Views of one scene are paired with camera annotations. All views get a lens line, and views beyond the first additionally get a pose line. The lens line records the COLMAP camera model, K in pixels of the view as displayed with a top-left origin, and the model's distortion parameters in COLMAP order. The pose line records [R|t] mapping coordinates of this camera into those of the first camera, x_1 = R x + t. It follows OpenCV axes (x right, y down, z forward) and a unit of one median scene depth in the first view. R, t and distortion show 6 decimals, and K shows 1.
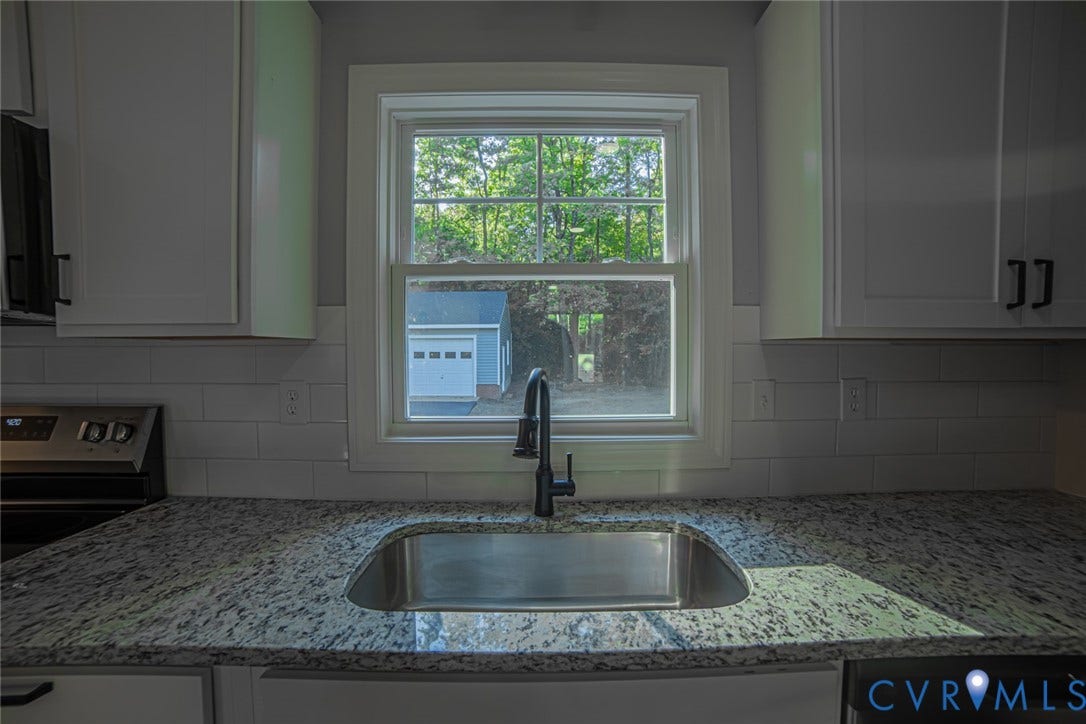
lens RADIAL K [[450.4, 0, 549.0], [0, 450.4, 364.0], [0, 0, 1]] dist [-0.054524, 0.003251]
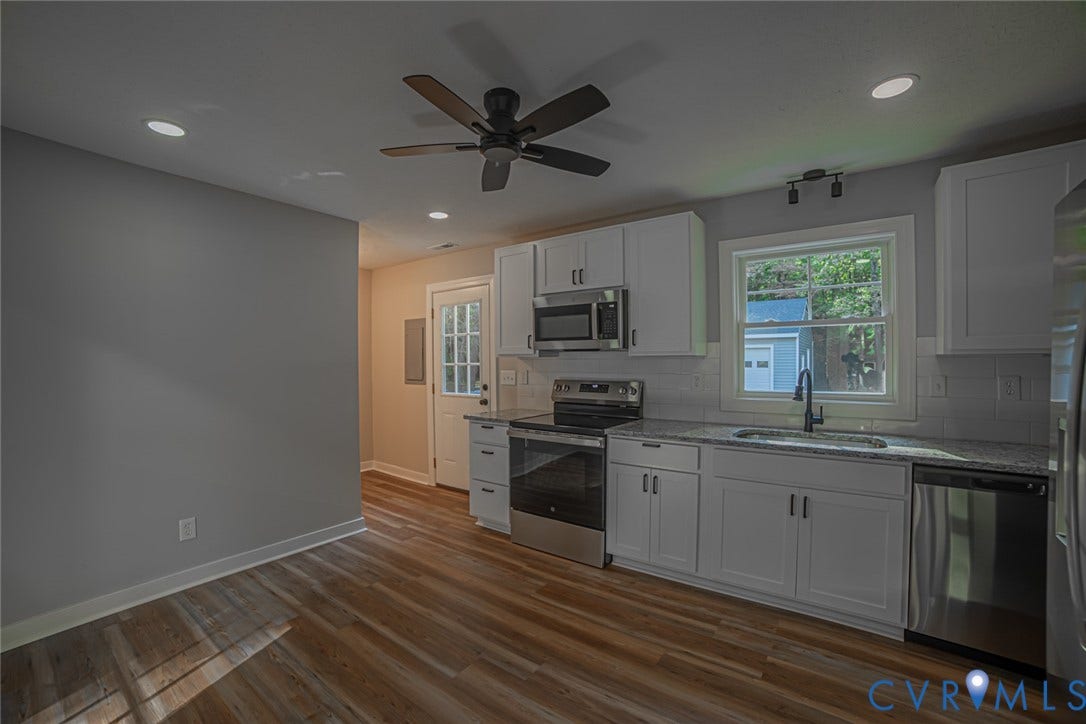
lens RADIAL K [[450.4, 0, 549.6], [0, 450.4, 365.8], [0, 0, 1]] dist [-0.054524, 0.003251]
pose [[0.810778, 0.002288, -0.585350, 0.233976], [-0.012112, 0.999844, -0.012867, 0.041392], [0.585229, 0.017522, 0.810679, -1.600642]]
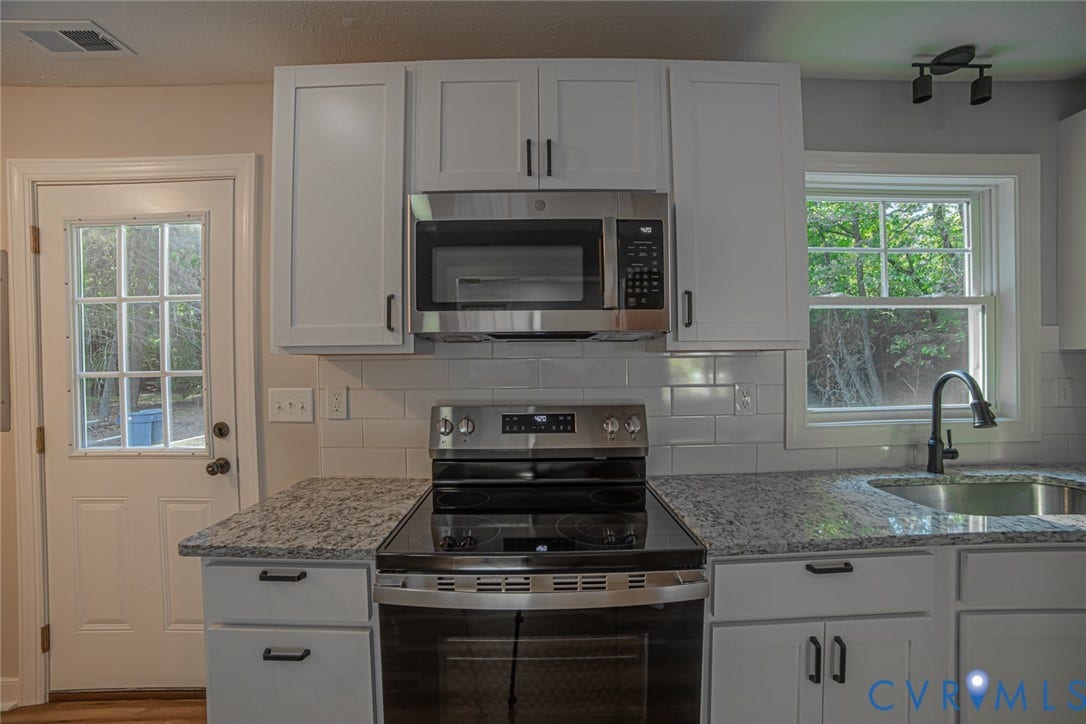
lens RADIAL K [[450.4, 0, 543.4], [0, 450.4, 365.5], [0, 0, 1]] dist [-0.054524, 0.003251]
pose [[0.999958, -0.009192, 0.000619, -1.244383], [0.009198, 0.999882, -0.012288, -0.006039], [-0.000506, 0.012293, 0.999924, -0.375633]]
